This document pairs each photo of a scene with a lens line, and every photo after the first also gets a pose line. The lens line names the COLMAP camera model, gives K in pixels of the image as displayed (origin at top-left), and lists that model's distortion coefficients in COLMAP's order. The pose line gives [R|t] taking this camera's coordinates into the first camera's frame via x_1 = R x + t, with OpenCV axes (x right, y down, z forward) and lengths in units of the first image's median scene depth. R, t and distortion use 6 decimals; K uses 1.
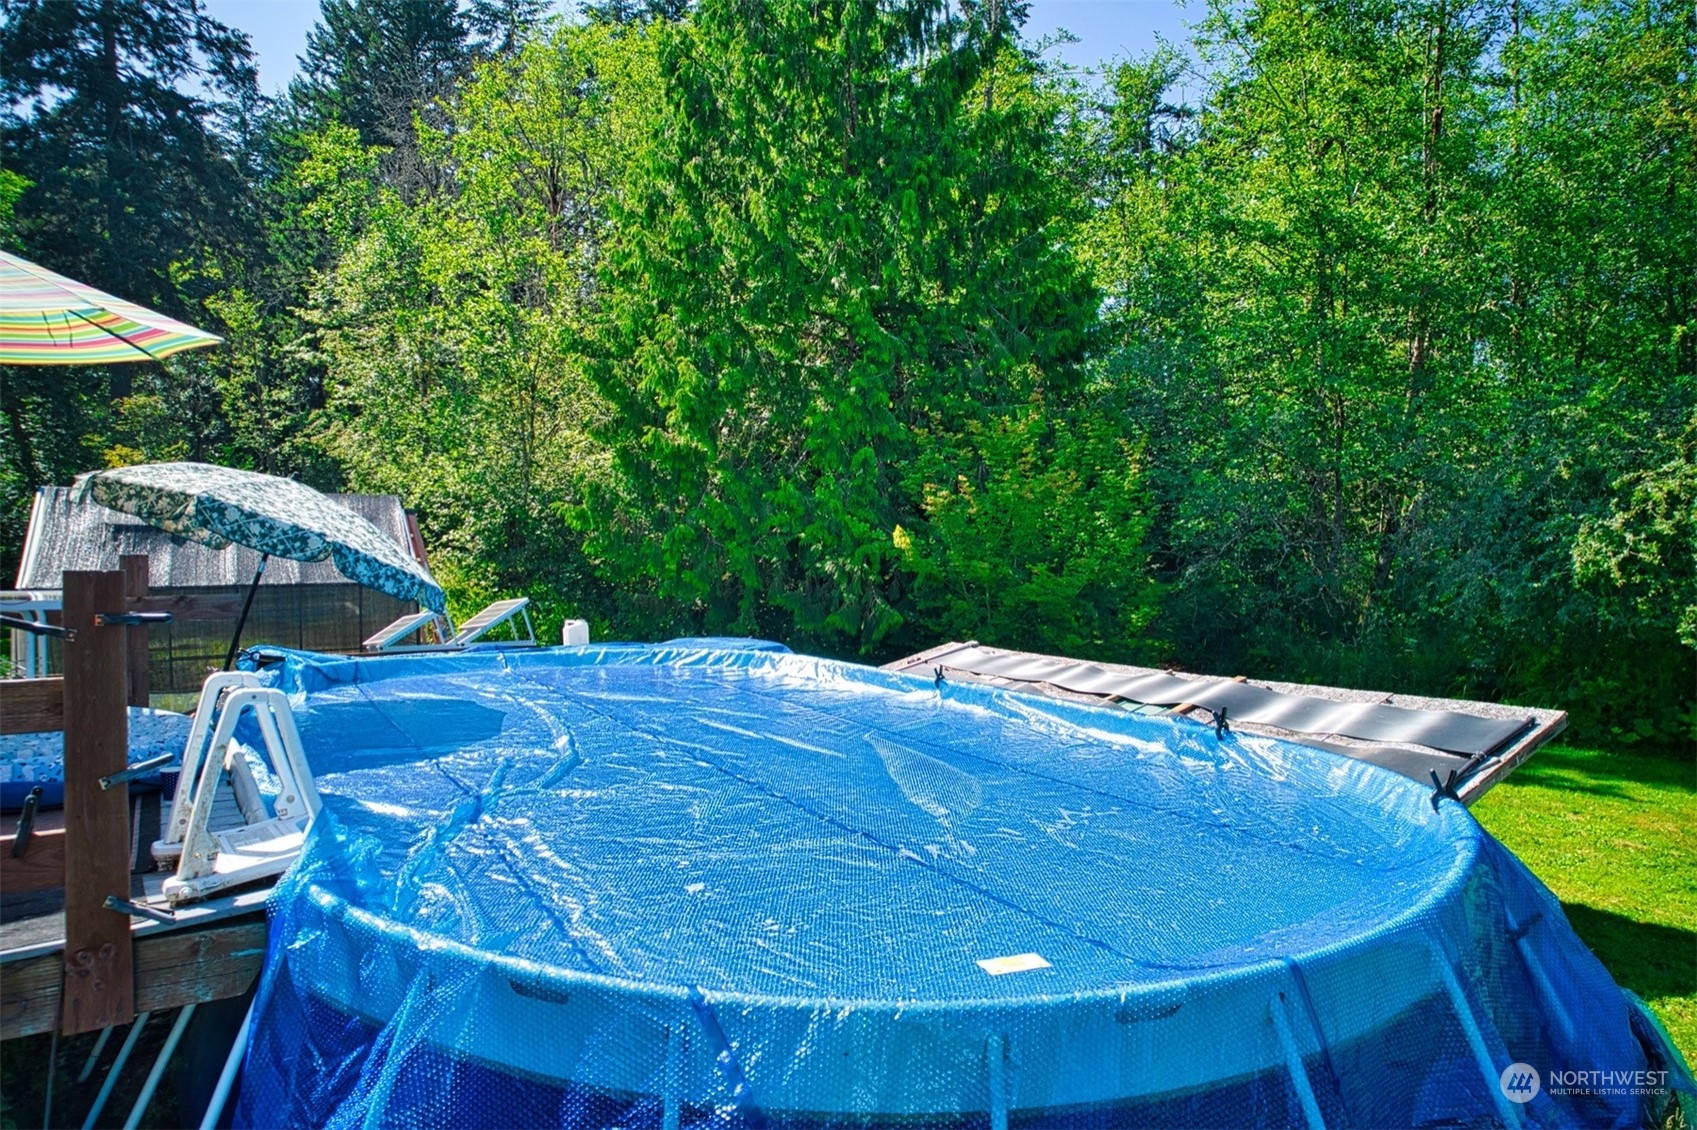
lens RADIAL K [[1074.9, 0, 837.9], [0, 1074.9, 564.1], [0, 0, 1]] dist [-0.068457, 0.054714]
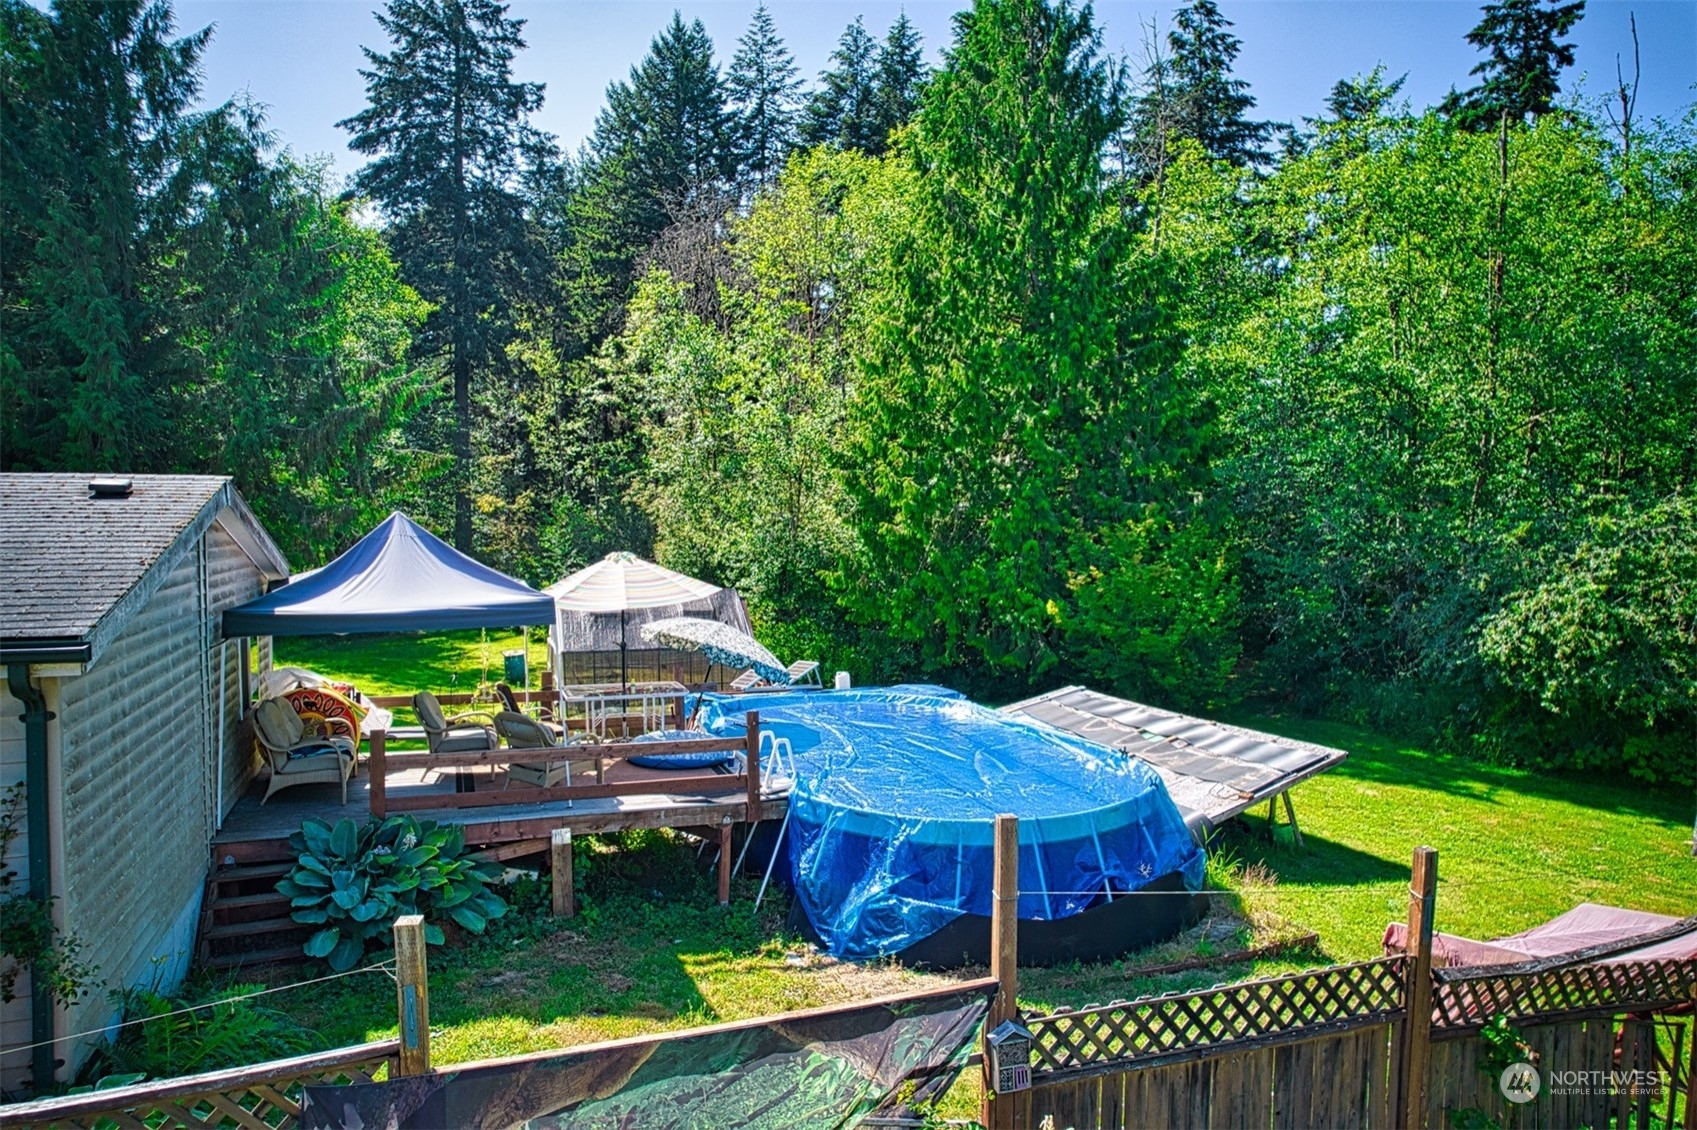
lens RADIAL K [[1074.9, 0, 857.8], [0, 1074.9, 567.9], [0, 0, 1]] dist [-0.068457, 0.054714]
pose [[0.980926, 0.009676, -0.194142, 0.067351], [-0.006160, 0.999806, 0.018707, -0.085142], [0.194285, -0.017155, 0.980795, -0.404026]]
